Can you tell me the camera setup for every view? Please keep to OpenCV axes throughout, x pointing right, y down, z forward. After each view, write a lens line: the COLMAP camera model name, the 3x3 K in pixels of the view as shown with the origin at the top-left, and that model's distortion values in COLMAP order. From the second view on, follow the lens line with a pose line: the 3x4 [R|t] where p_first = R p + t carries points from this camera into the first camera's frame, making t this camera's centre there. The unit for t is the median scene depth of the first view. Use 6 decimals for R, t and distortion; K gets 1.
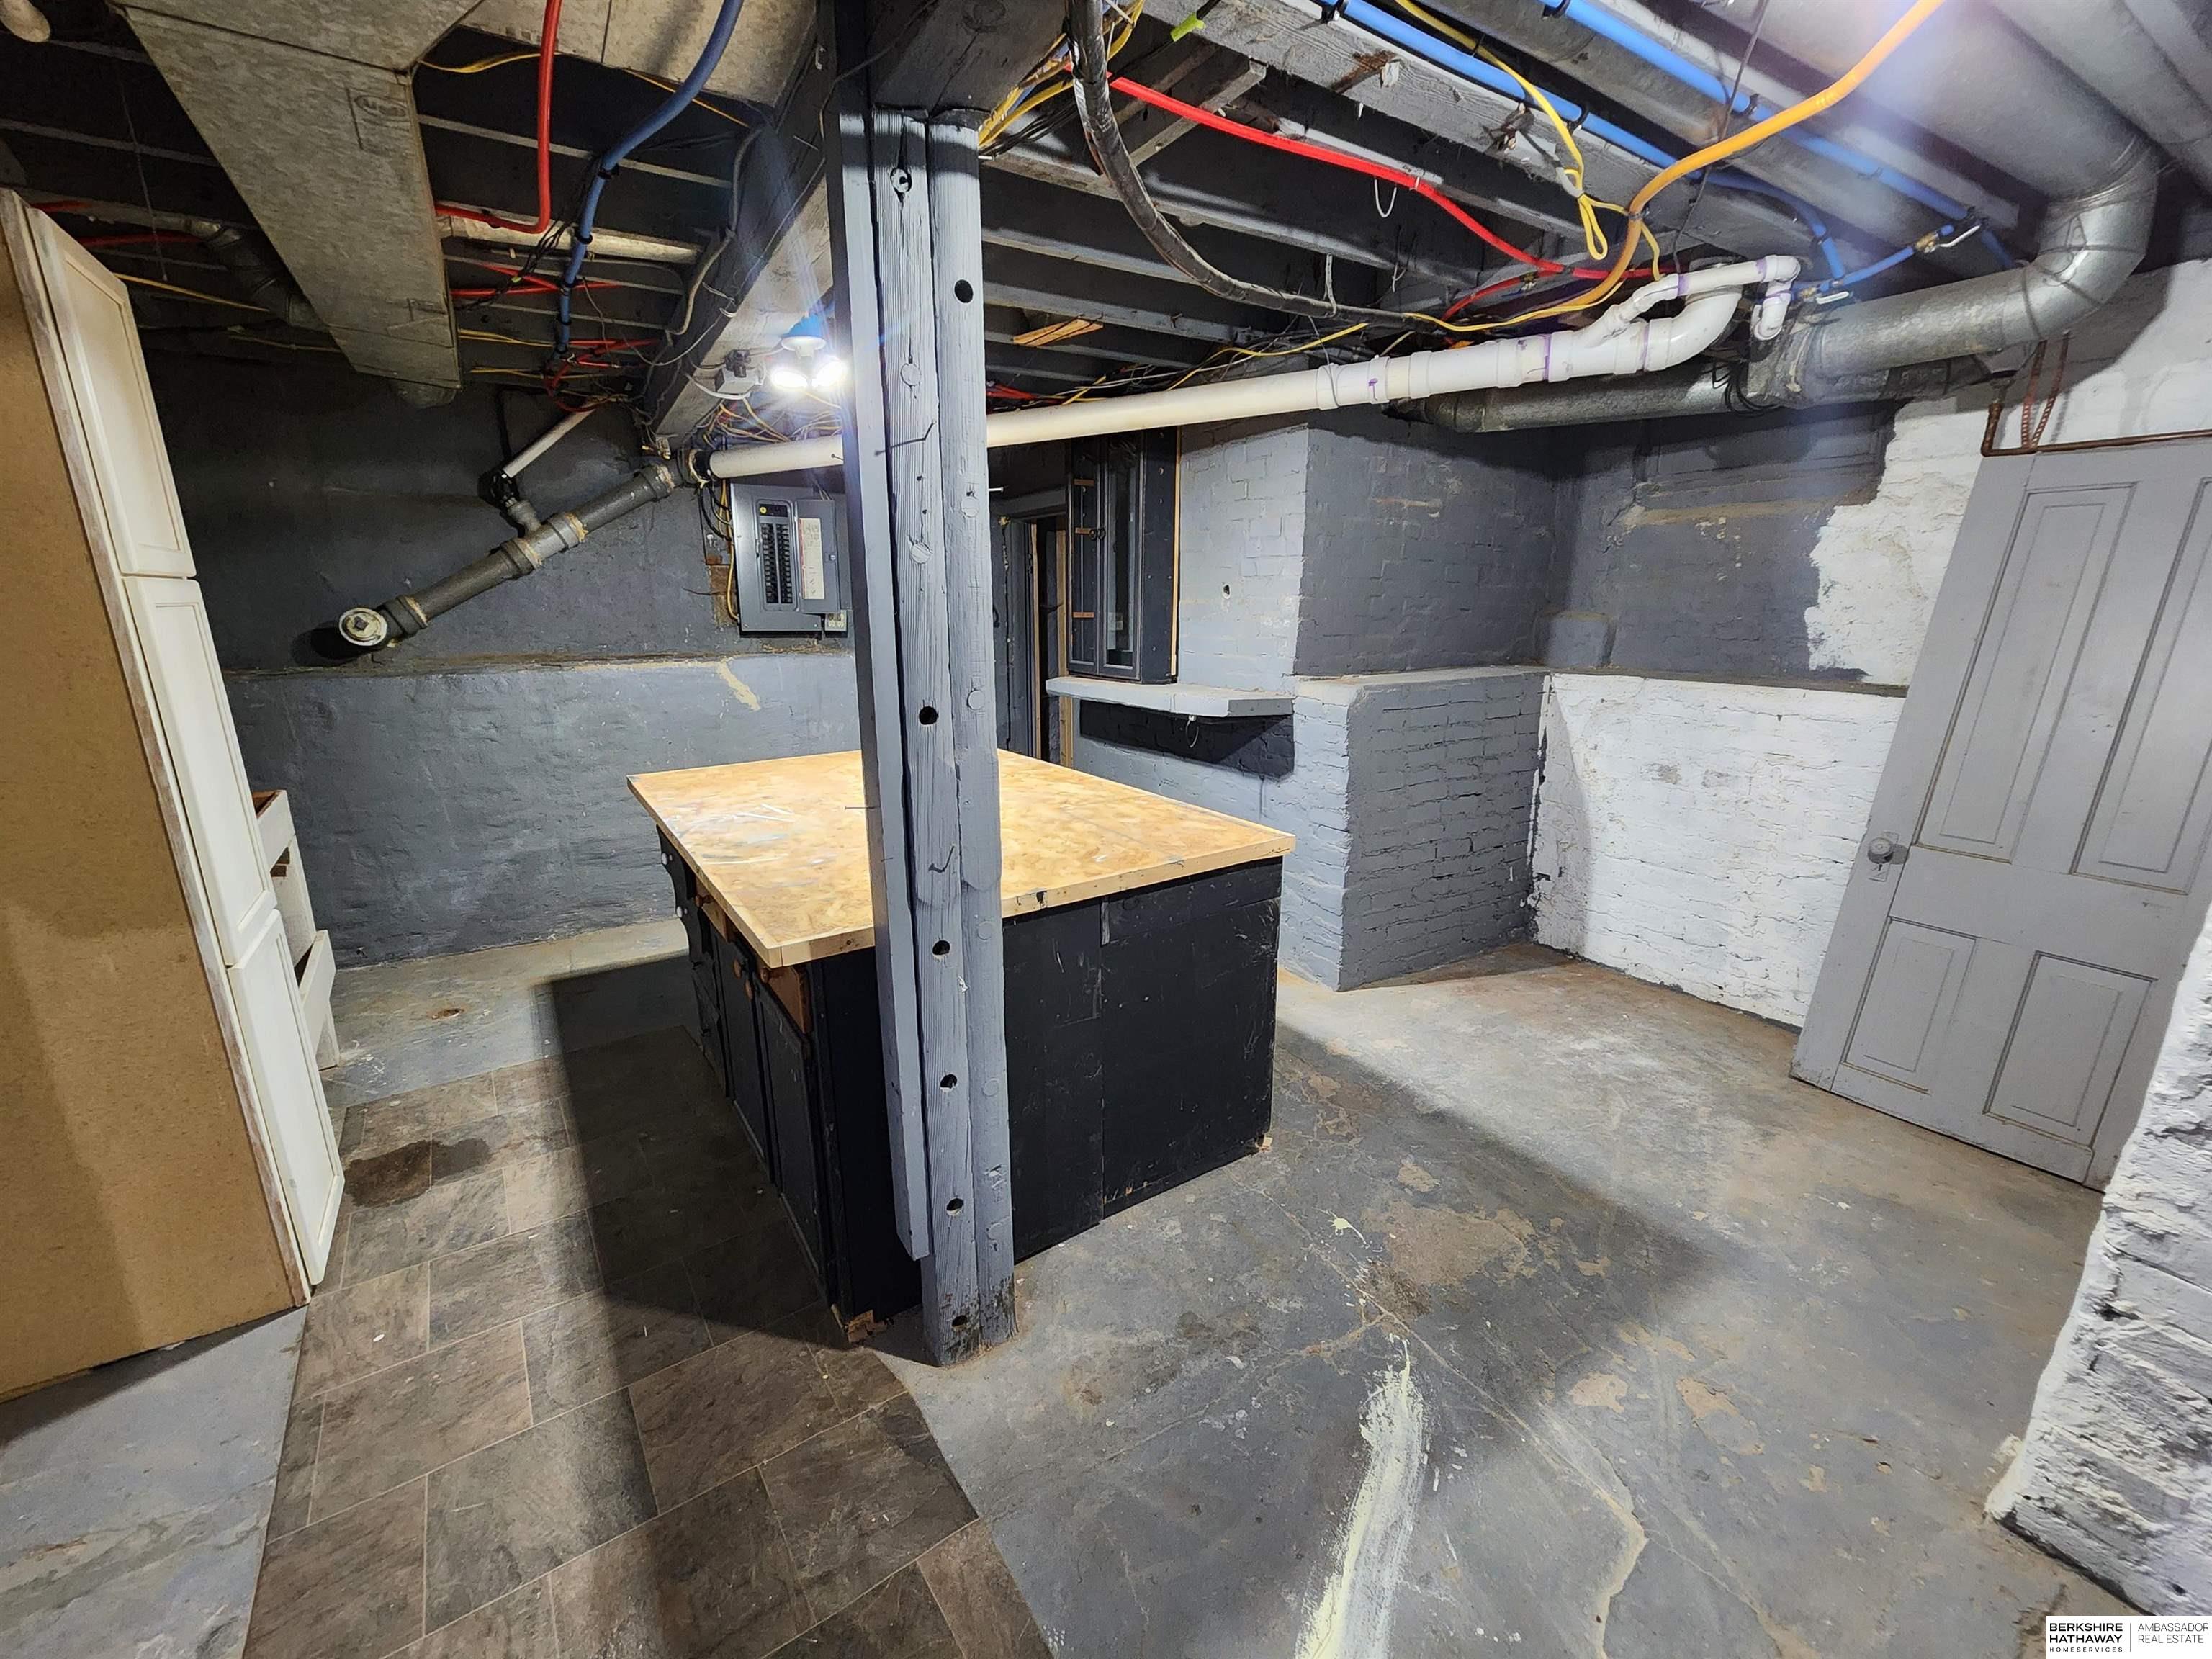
lens RADIAL K [[924.6, 0, 1106.0], [0, 924.6, 829.5], [0, 0, 1]] dist [-0.001018, -0.000054]
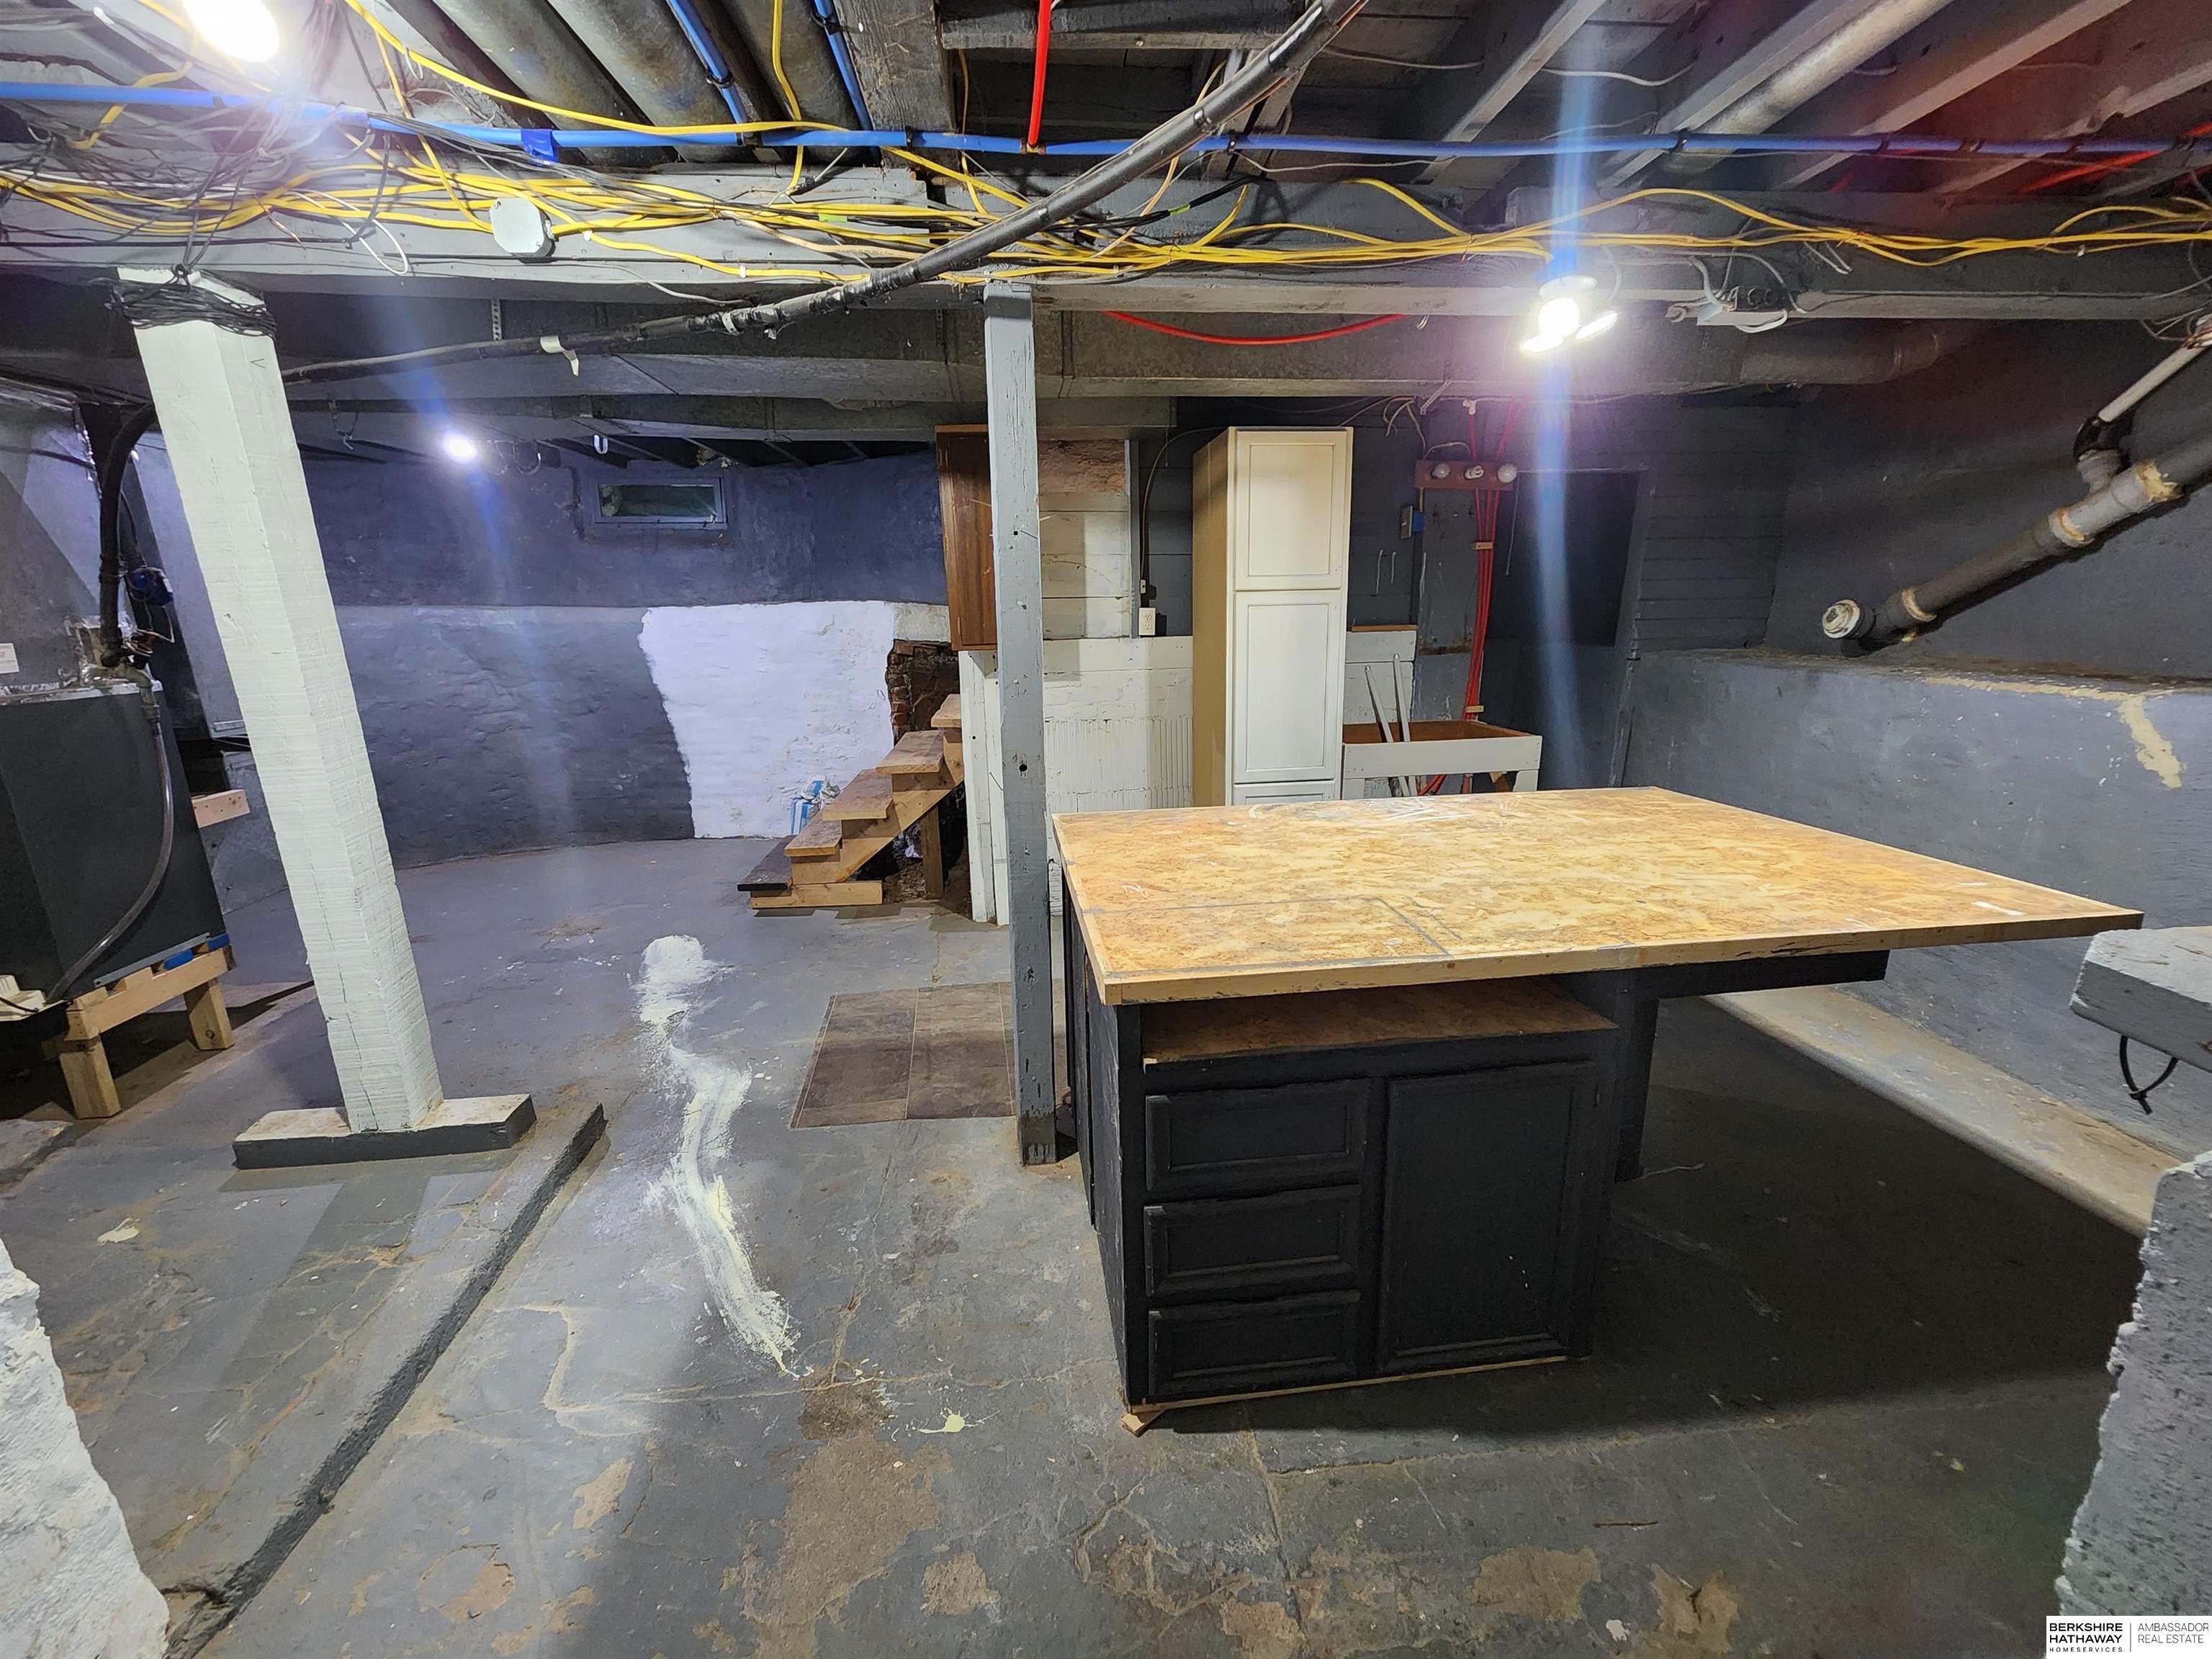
lens RADIAL K [[924.6, 0, 1106.0], [0, 924.6, 829.5], [0, 0, 1]] dist [-0.001018, -0.000054]
pose [[-0.459446, 0.222450, -0.859898, 0.747784], [-0.196825, 0.918562, 0.342790, -0.317357], [0.866123, 0.326743, -0.378246, 1.236742]]
